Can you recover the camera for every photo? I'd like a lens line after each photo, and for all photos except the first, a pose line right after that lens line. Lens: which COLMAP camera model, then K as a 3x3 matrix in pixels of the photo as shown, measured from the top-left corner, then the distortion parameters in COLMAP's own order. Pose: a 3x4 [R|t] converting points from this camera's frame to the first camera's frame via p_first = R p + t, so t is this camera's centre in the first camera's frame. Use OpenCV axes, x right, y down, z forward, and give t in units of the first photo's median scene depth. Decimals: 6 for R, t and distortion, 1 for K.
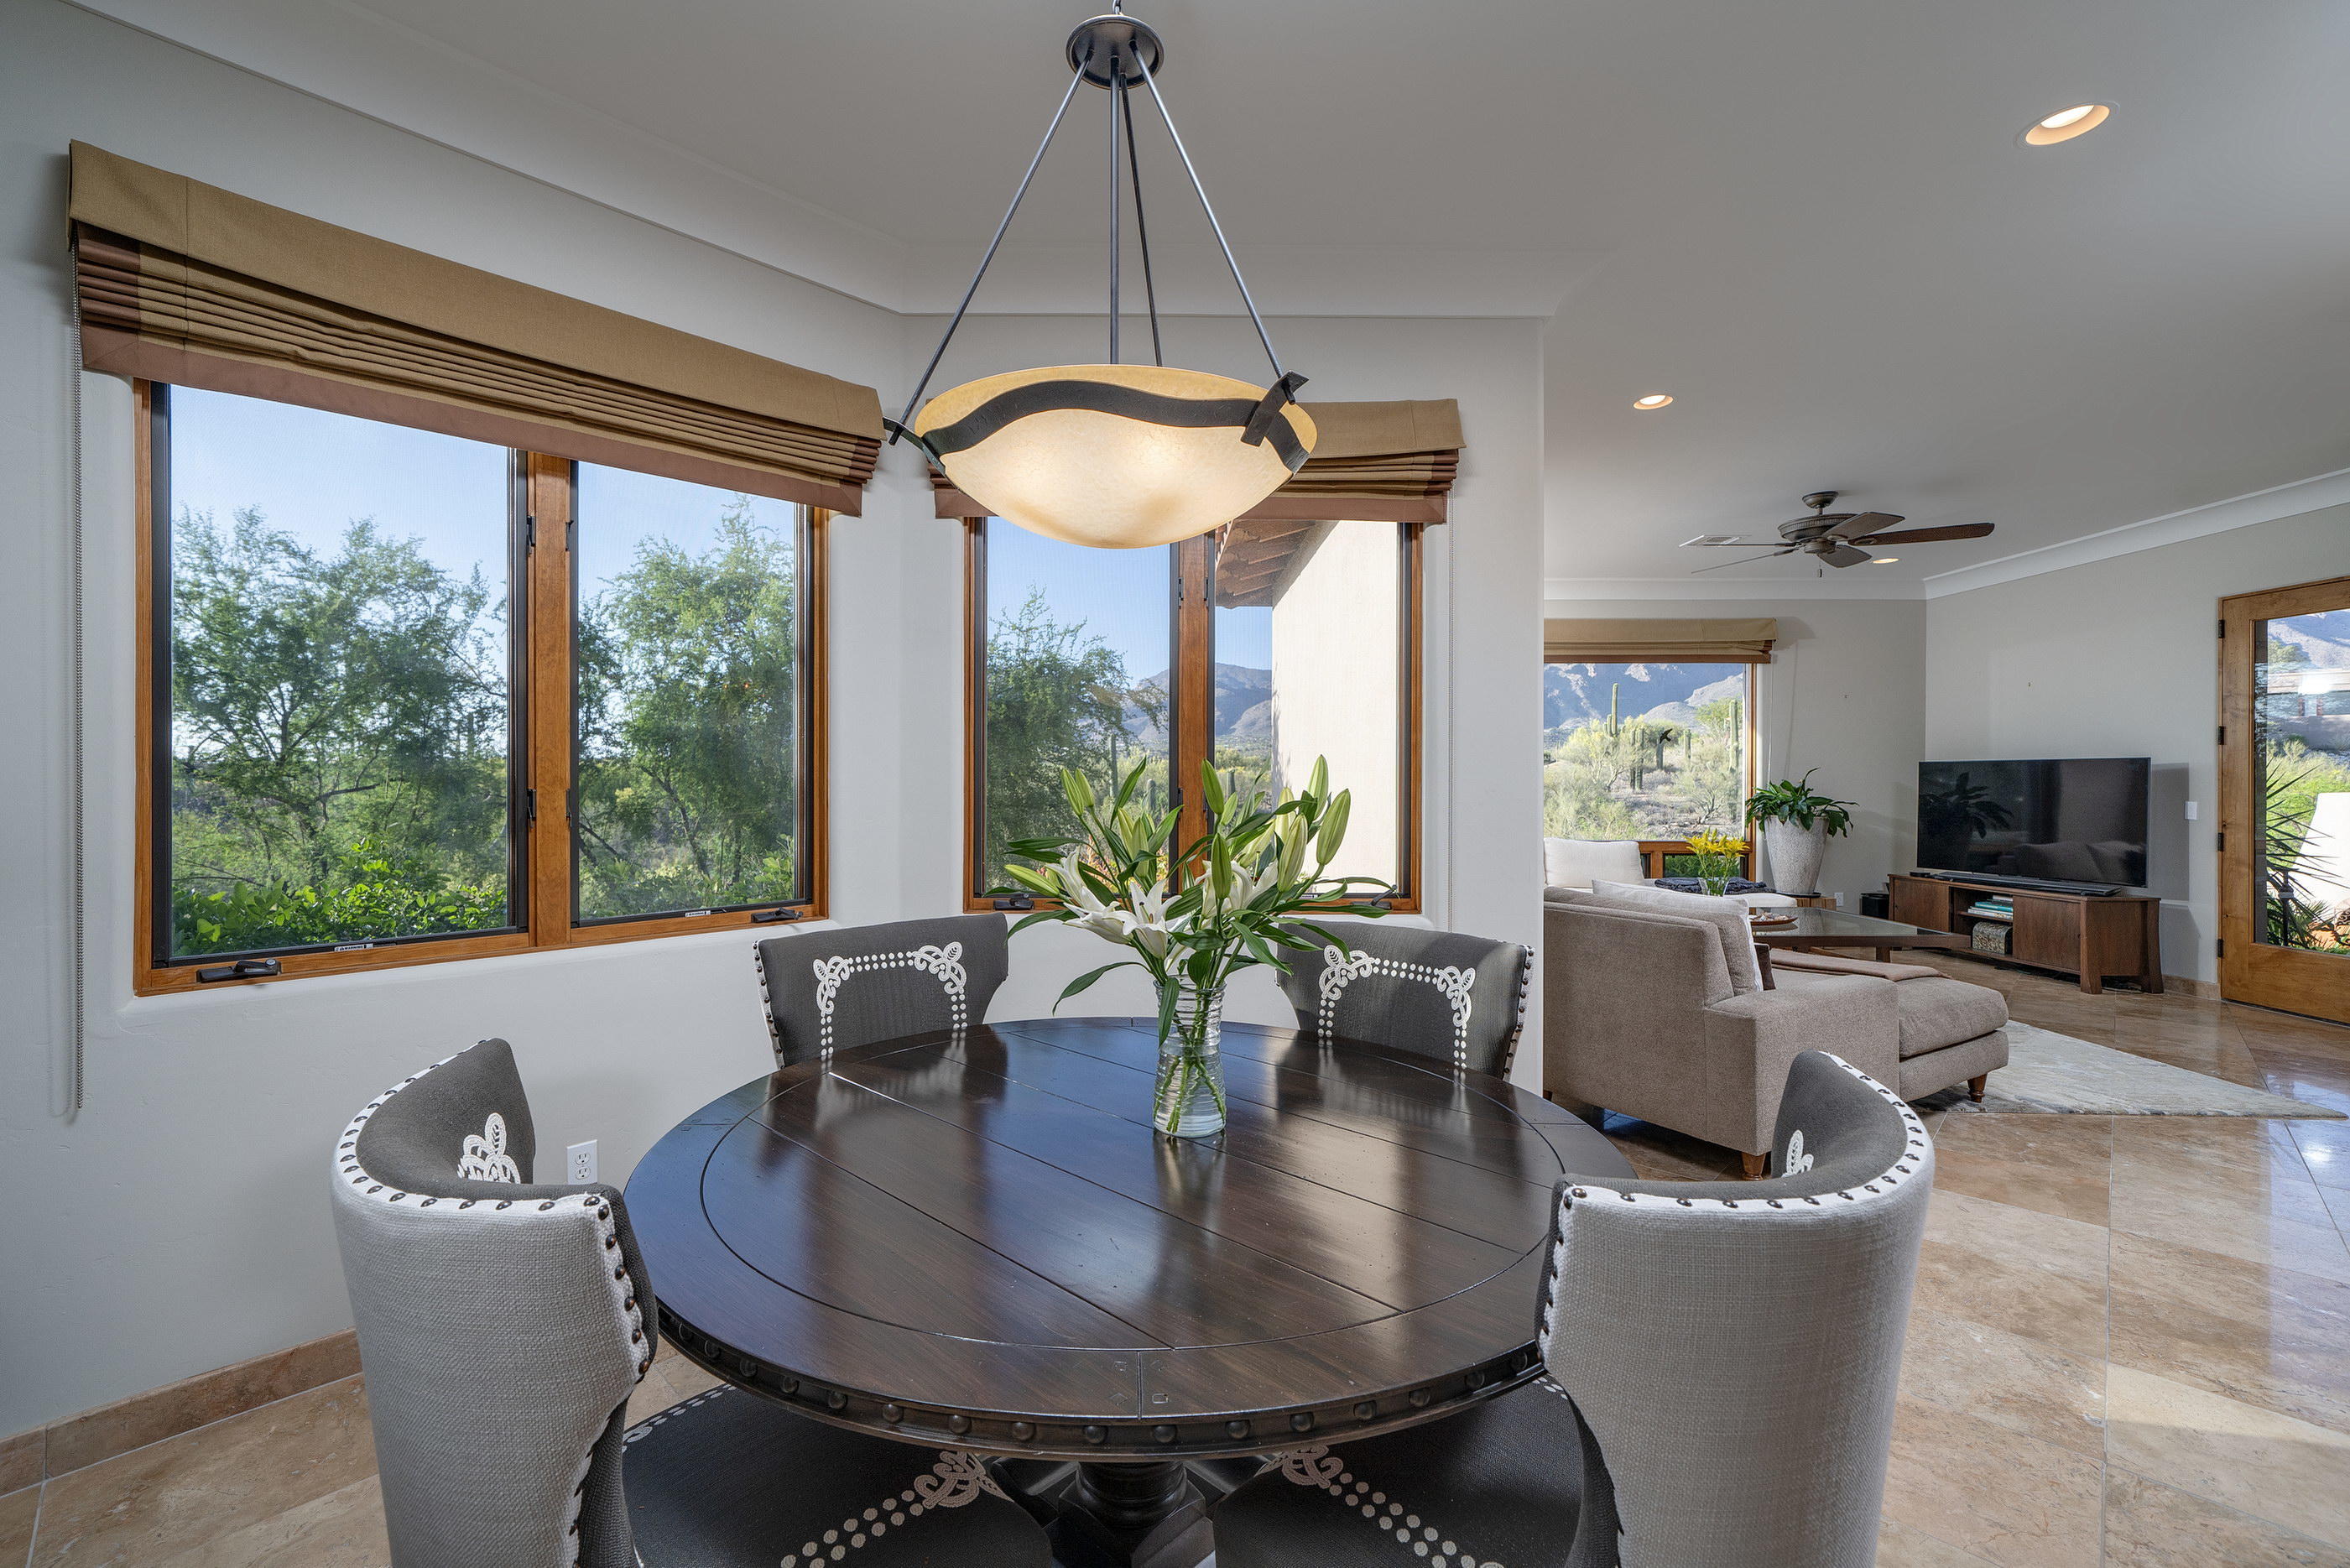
lens RADIAL K [[947.8, 0, 1160.0], [0, 947.8, 784.1], [0, 0, 1]] dist [0.017538, 0.000321]
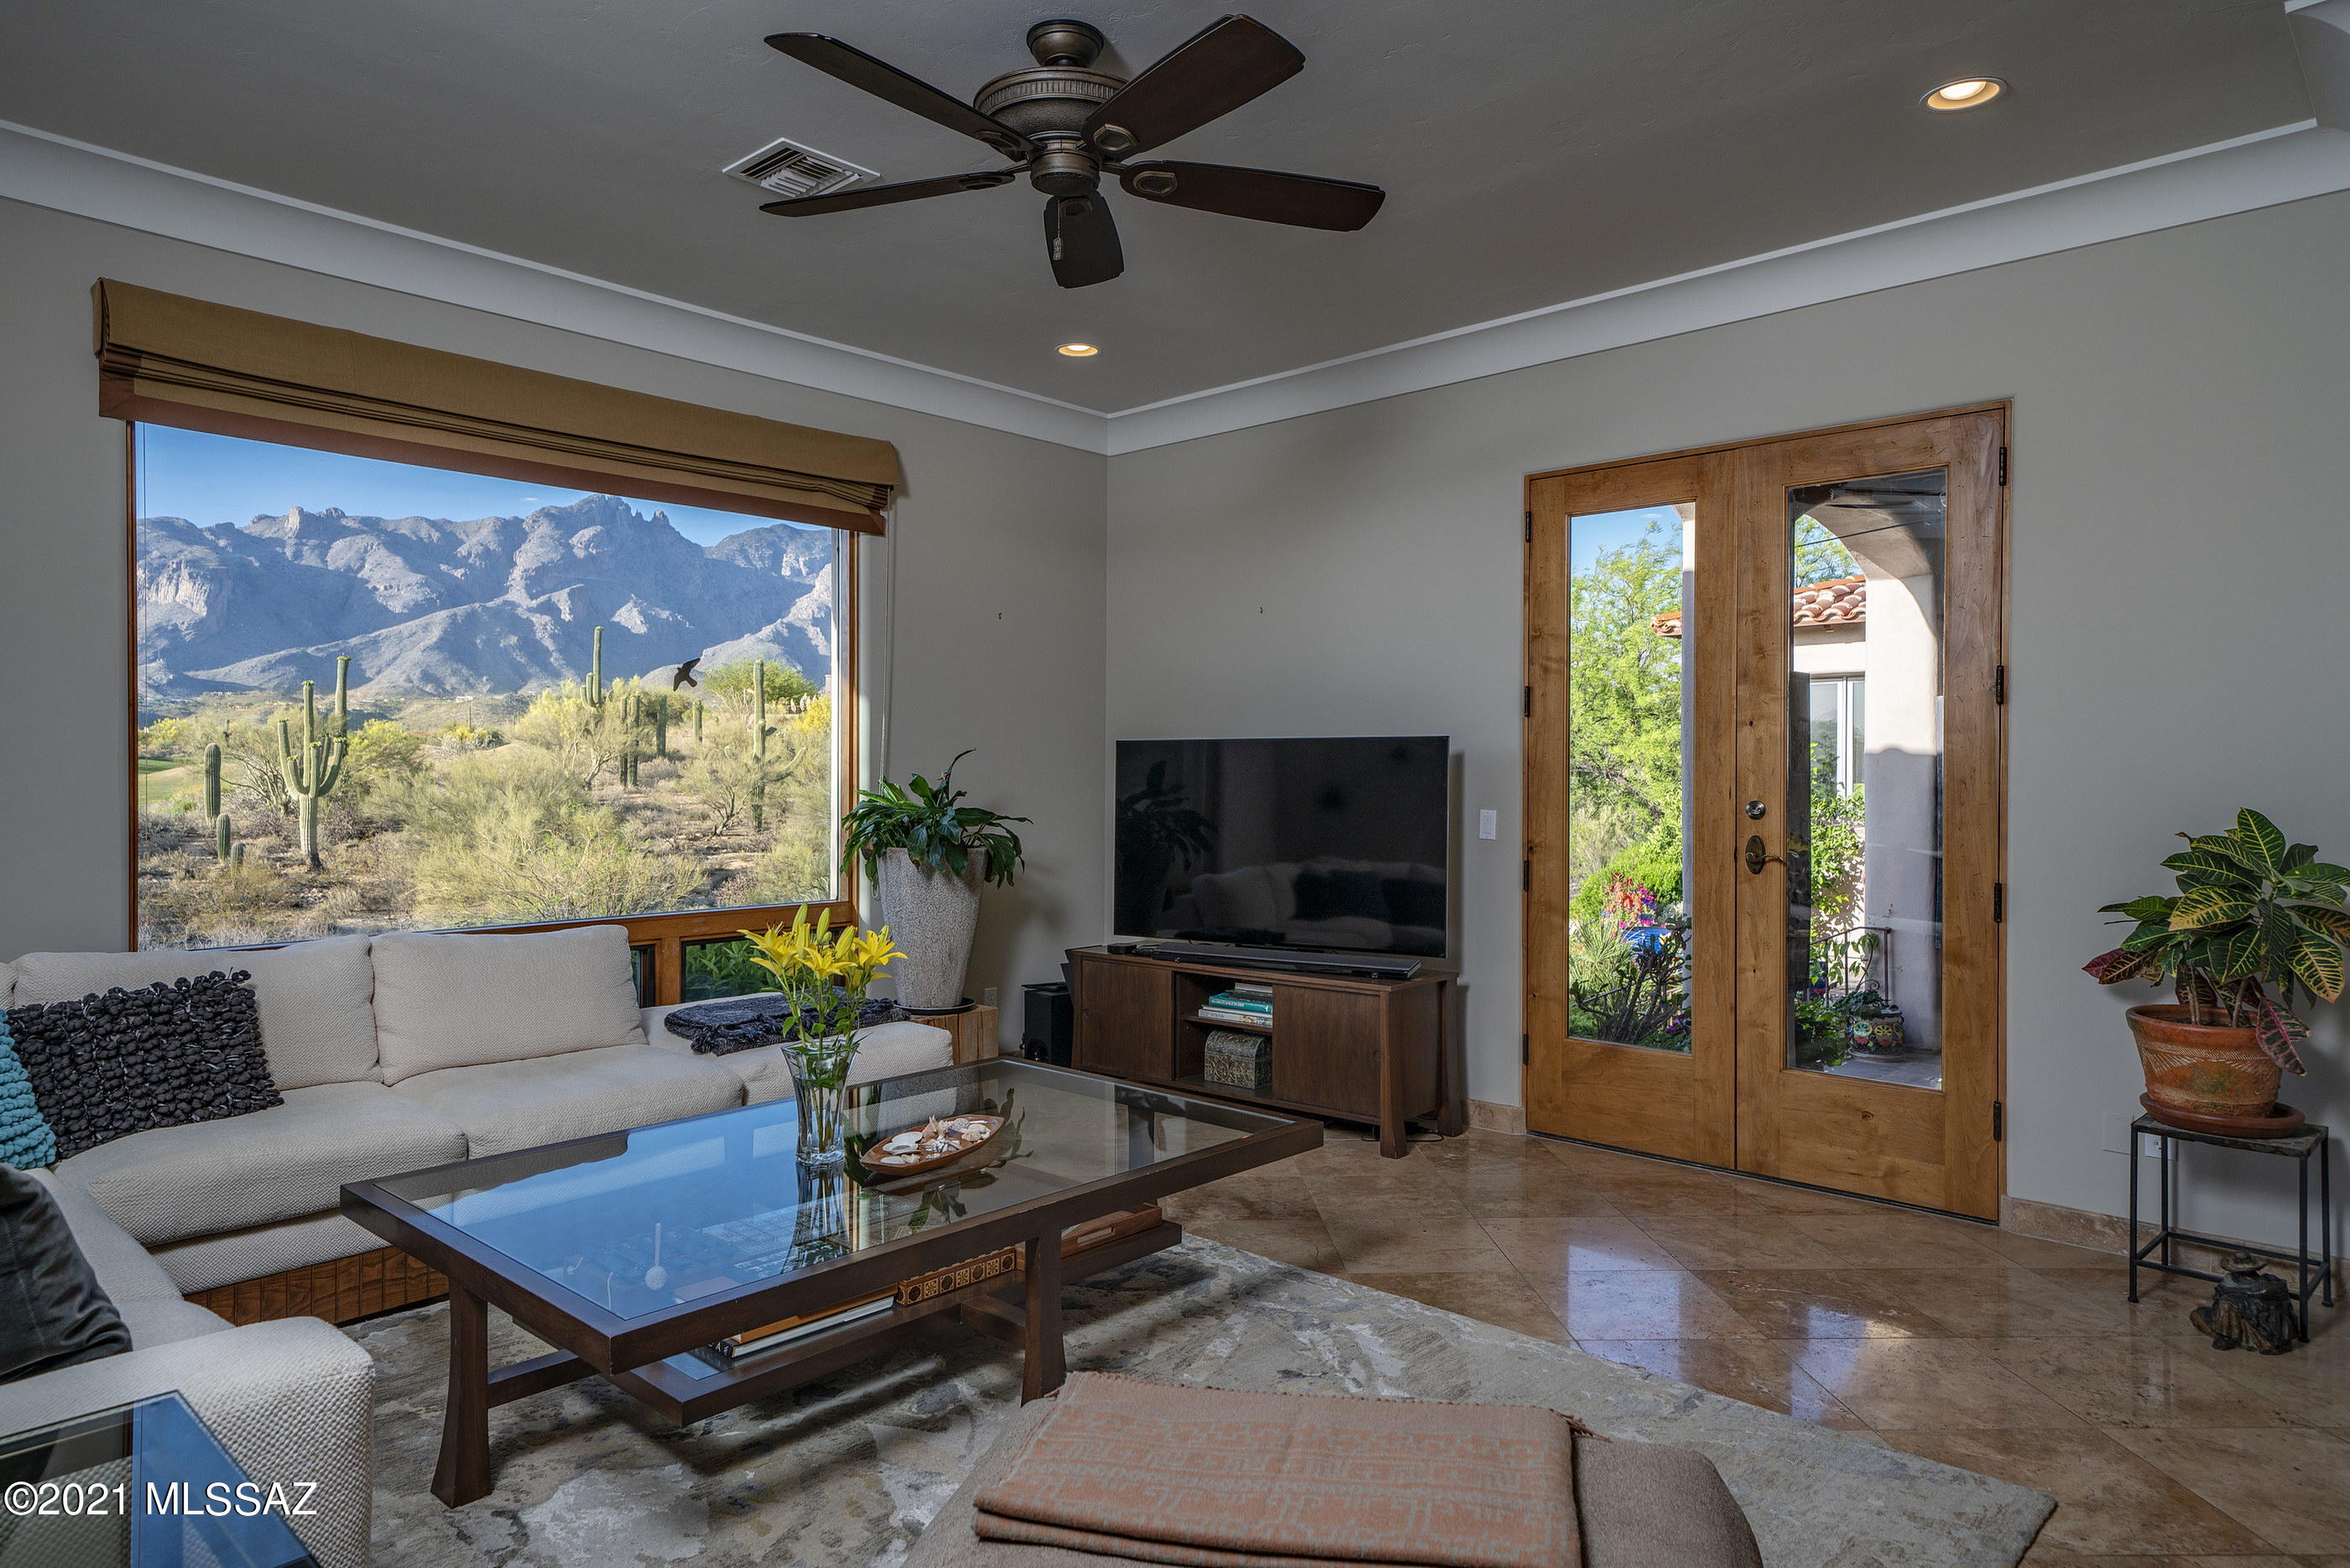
lens RADIAL K [[1397.5, 0, 1166.7], [0, 1397.5, 781.2], [0, 0, 1]] dist [0.016394, 0.004724]
pose [[0.674849, -0.005145, 0.737938, 0.210603], [0.003681, 0.999987, 0.003606, -0.002709], [-0.737947, 0.000283, 0.674859, 0.414025]]
